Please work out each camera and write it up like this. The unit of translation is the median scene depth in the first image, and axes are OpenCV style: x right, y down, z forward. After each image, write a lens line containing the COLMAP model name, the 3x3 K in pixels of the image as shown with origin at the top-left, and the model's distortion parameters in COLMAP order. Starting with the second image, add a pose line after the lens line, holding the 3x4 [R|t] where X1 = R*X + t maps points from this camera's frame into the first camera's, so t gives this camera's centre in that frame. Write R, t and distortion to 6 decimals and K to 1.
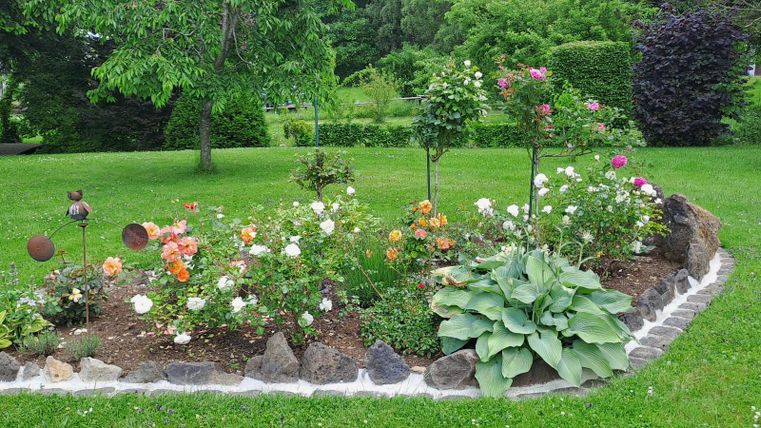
lens RADIAL K [[661.5, 0, 400.0], [0, 661.5, 214.2], [0, 0, 1]] dist [0.100476, -0.123197]
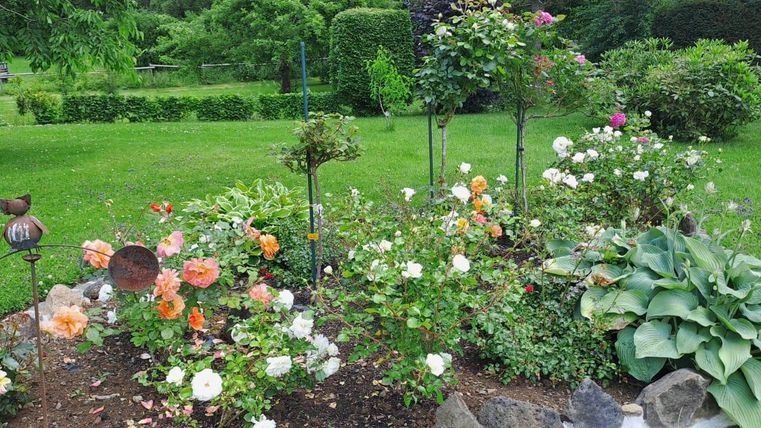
lens RADIAL K [[661.5, 0, 400.0], [0, 661.5, 214.2], [0, 0, 1]] dist [0.100476, -0.123197]
pose [[0.920722, -0.084609, 0.380937, -0.072952], [0.069797, 0.996176, 0.052561, -0.005018], [-0.383927, -0.021806, 0.923106, 0.068282]]
